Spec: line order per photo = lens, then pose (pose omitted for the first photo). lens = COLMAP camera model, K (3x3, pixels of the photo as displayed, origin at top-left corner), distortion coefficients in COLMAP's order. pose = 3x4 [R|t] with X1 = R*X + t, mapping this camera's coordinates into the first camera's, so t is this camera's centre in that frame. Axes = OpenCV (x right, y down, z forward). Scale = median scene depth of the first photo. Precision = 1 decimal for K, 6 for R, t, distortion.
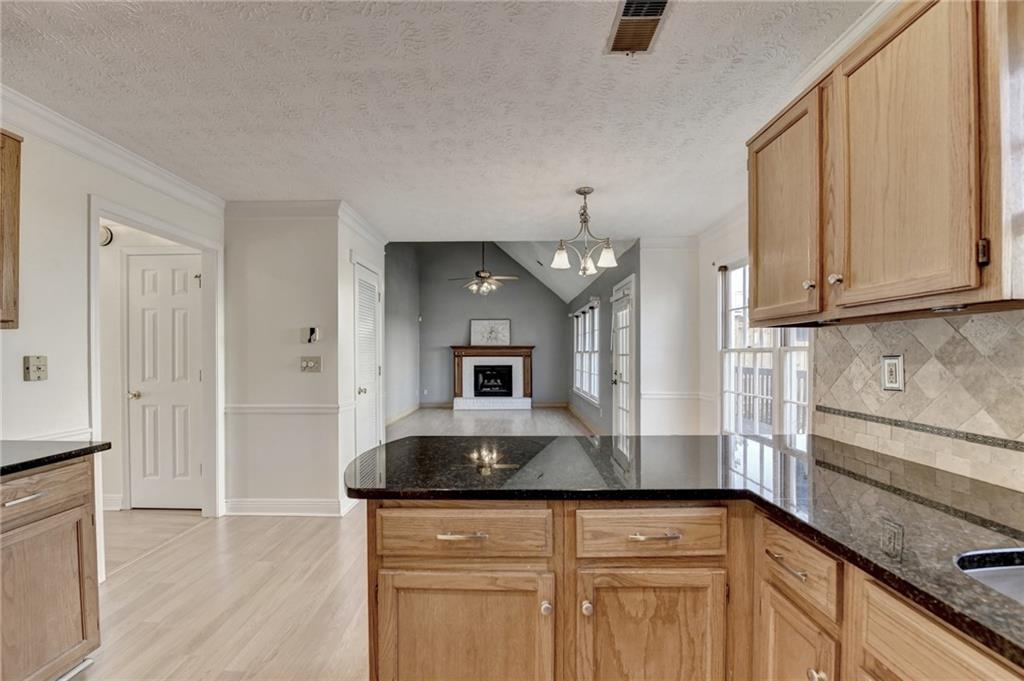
lens RADIAL K [[420.6, 0, 503.4], [0, 420.6, 357.7], [0, 0, 1]] dist [-0.015833, -0.002644]
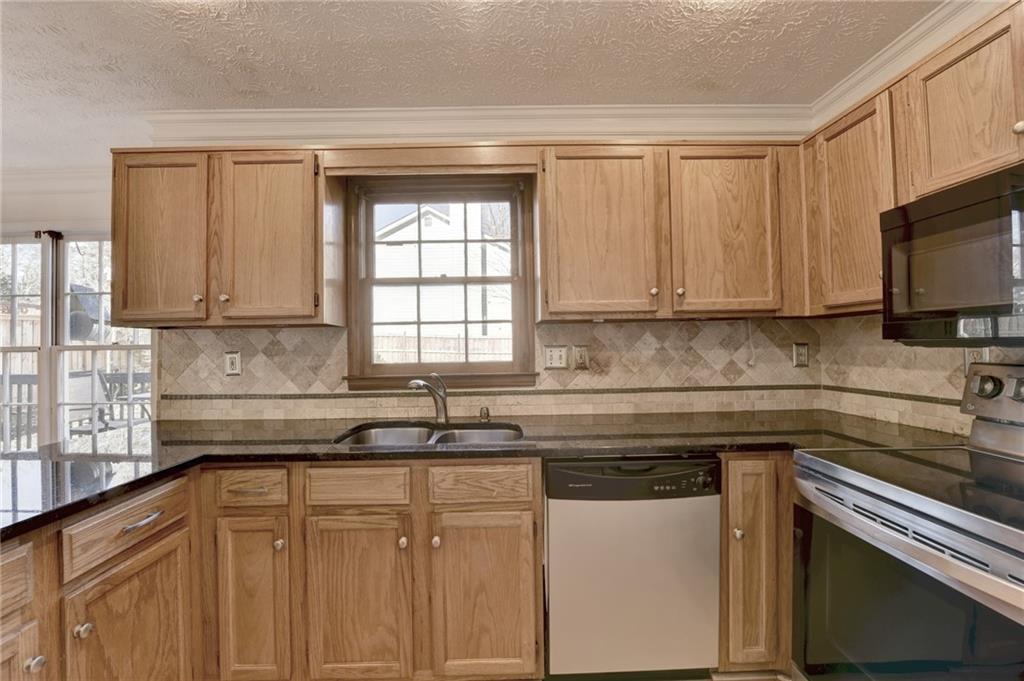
lens RADIAL K [[420.6, 0, 506.8], [0, 420.6, 341.9], [0, 0, 1]] dist [-0.015833, -0.002644]
pose [[-0.039106, 0.014811, 0.999125, -0.648534], [0.022792, 0.999643, -0.013927, 0.003335], [-0.998975, 0.022228, -0.039430, 0.086302]]
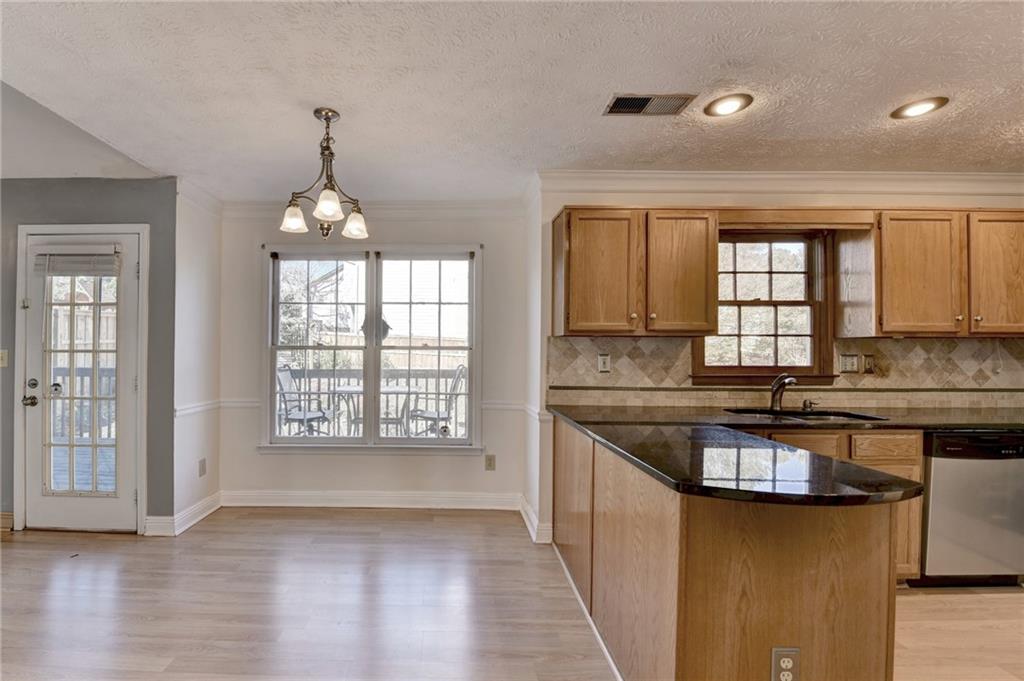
lens RADIAL K [[445.6, 0, 465.7], [0, 445.6, 350.2], [0, 0, 1]] dist [-0.022459, 0.000661]
pose [[0.001575, 0.004973, 0.999986, -1.278104], [0.001756, 0.999986, -0.004976, -0.016711], [-0.999997, 0.001764, 0.001566, 1.815147]]
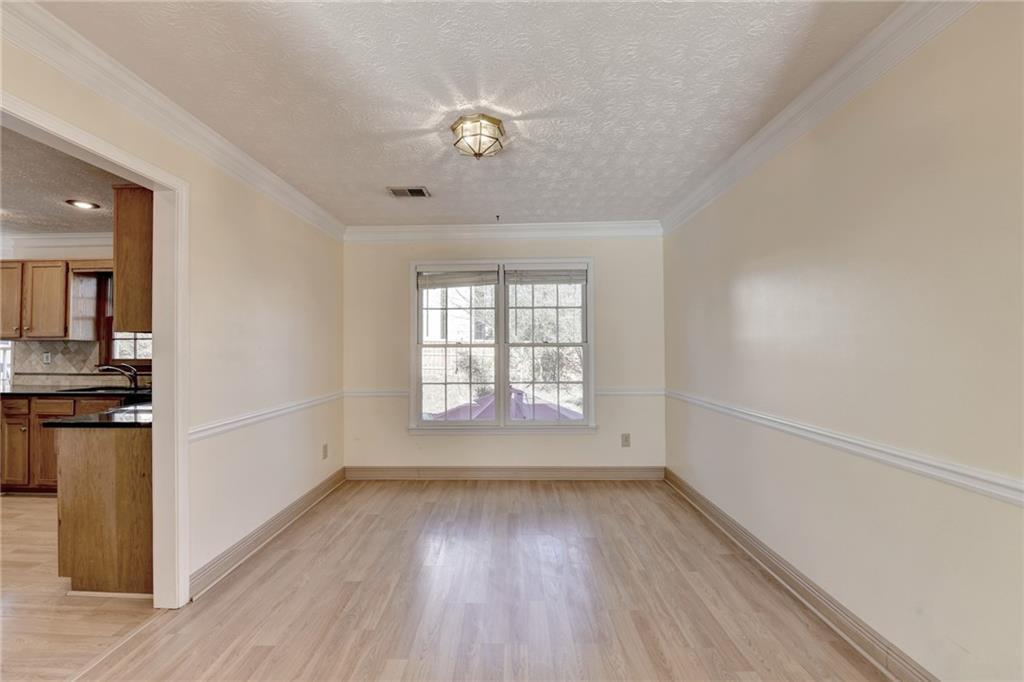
lens RADIAL K [[432.8, 0, 543.0], [0, 432.8, 340.3], [0, 0, 1]] dist [-0.025345, -0.001311]
pose [[-0.017752, 0.019989, 0.999643, -2.378235], [0.011527, 0.999738, -0.019787, 0.011968], [-0.999776, 0.011172, -0.017978, -2.822251]]
